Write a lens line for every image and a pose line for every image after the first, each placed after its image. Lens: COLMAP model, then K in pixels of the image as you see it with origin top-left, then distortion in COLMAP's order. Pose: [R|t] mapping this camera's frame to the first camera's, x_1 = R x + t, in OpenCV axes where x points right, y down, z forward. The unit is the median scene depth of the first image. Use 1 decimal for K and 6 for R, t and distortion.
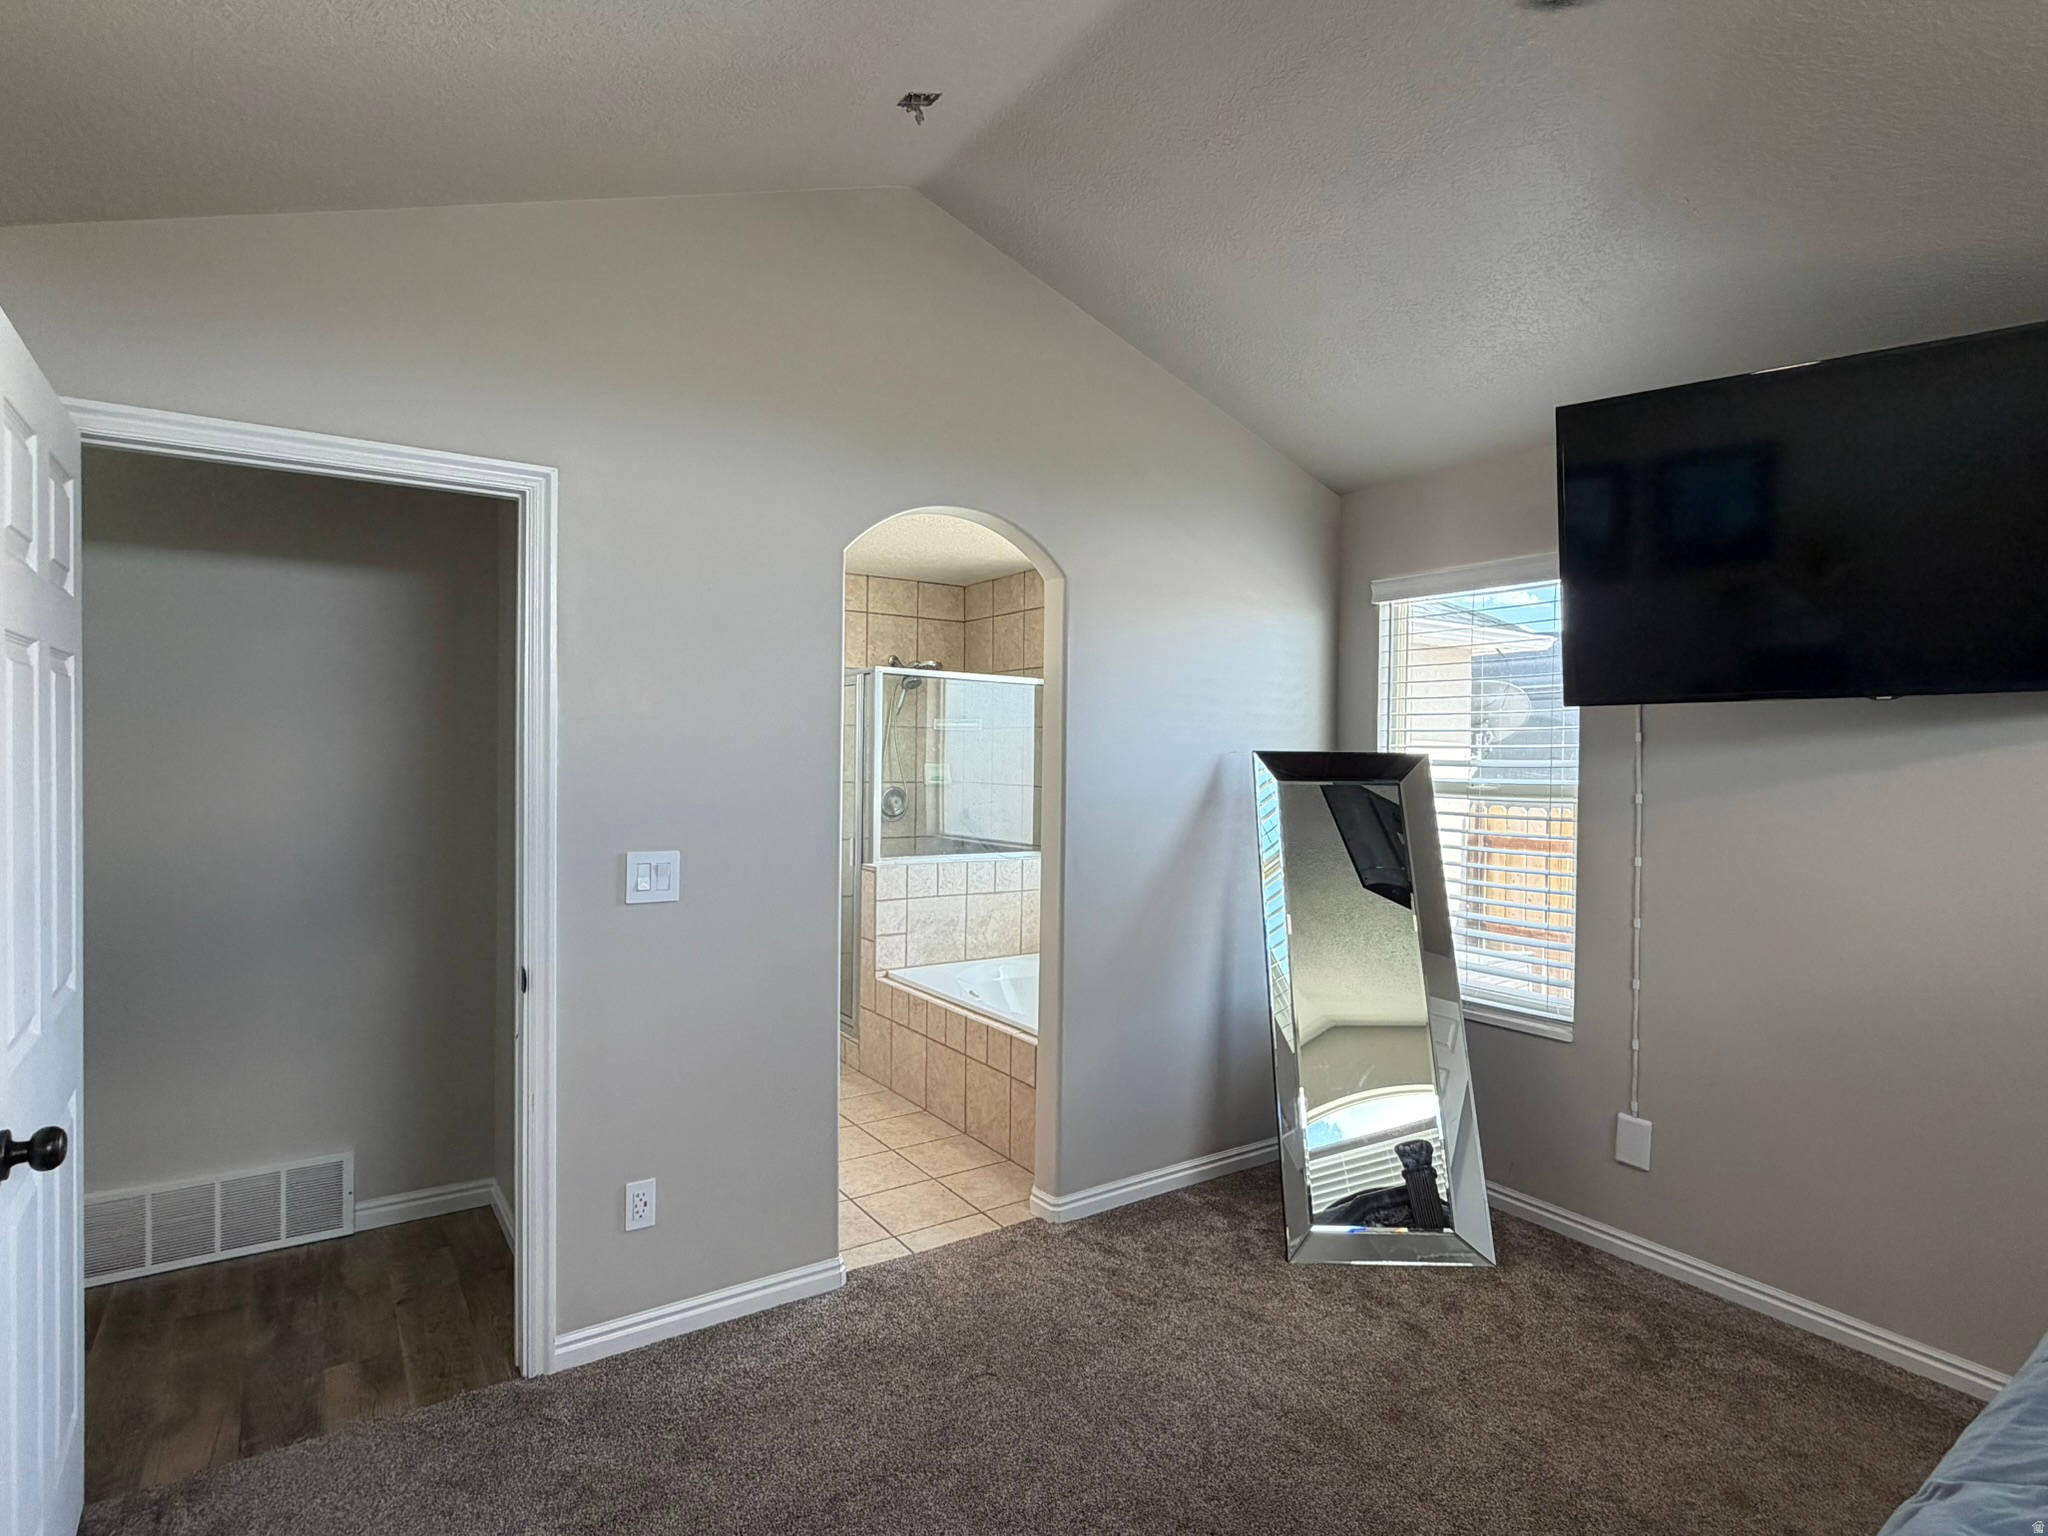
lens RADIAL K [[1064.9, 0, 1024.0], [0, 1064.9, 768.0], [0, 0, 1]] dist [-0.001581, -0.000158]
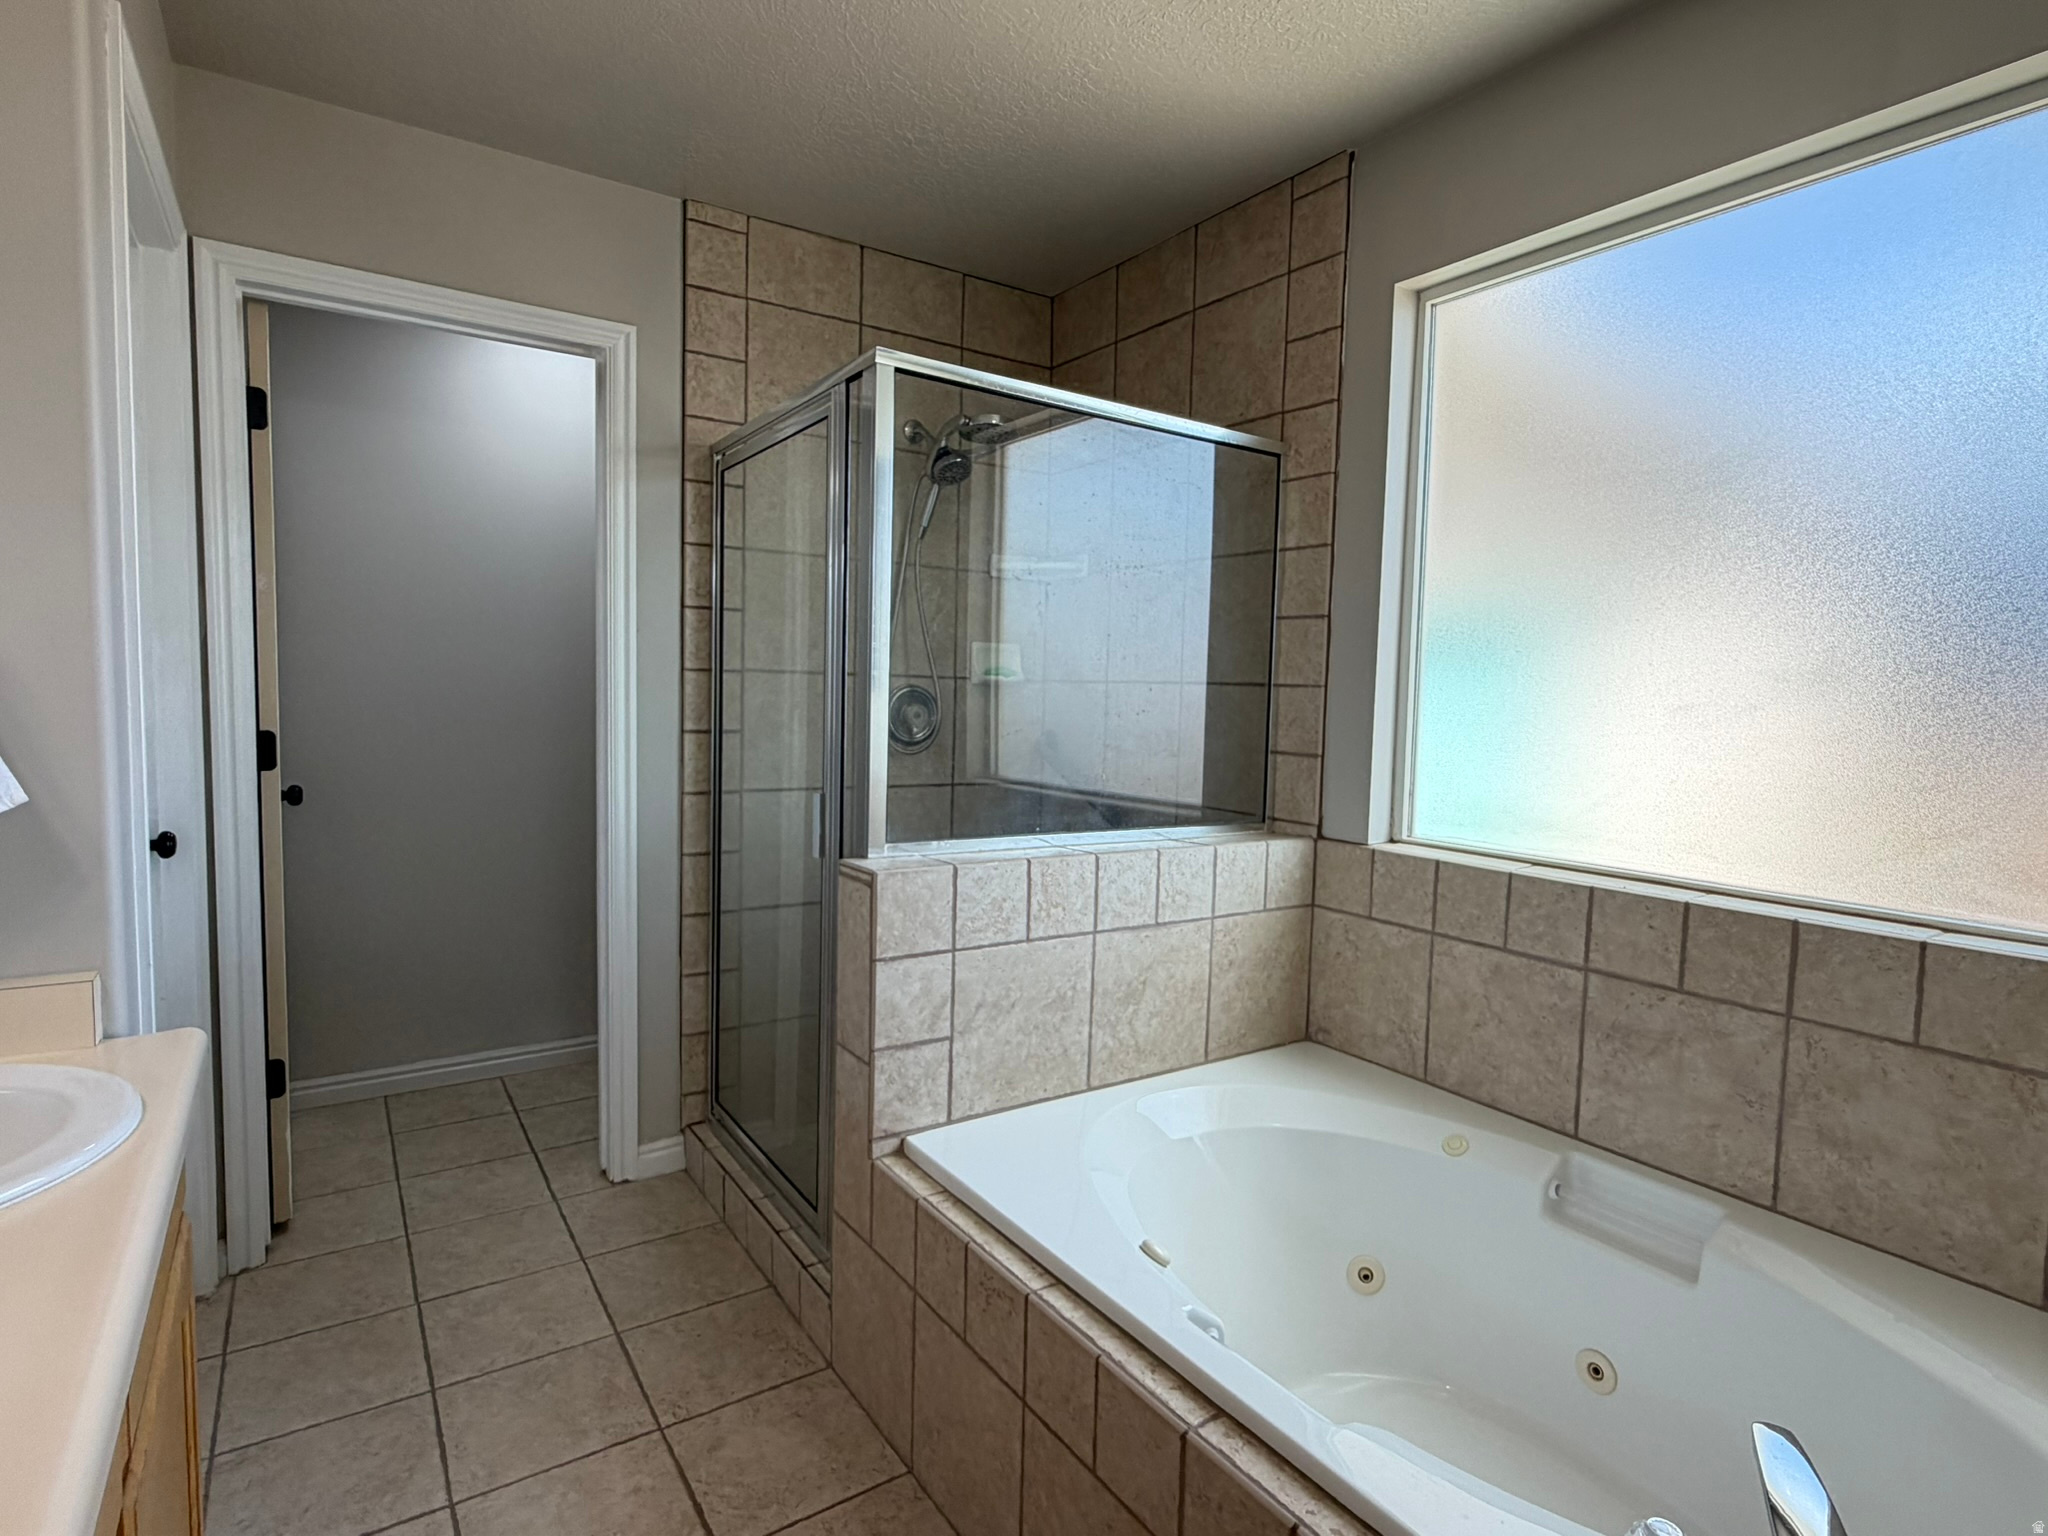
lens RADIAL K [[1064.9, 0, 1024.0], [0, 1064.9, 768.0], [0, 0, 1]] dist [-0.001581, -0.000158]
pose [[0.999905, 0.013274, -0.003600, -0.080328], [-0.013025, 0.997985, 0.062091, 0.029864], [0.004417, -0.062039, 0.998064, 0.590316]]
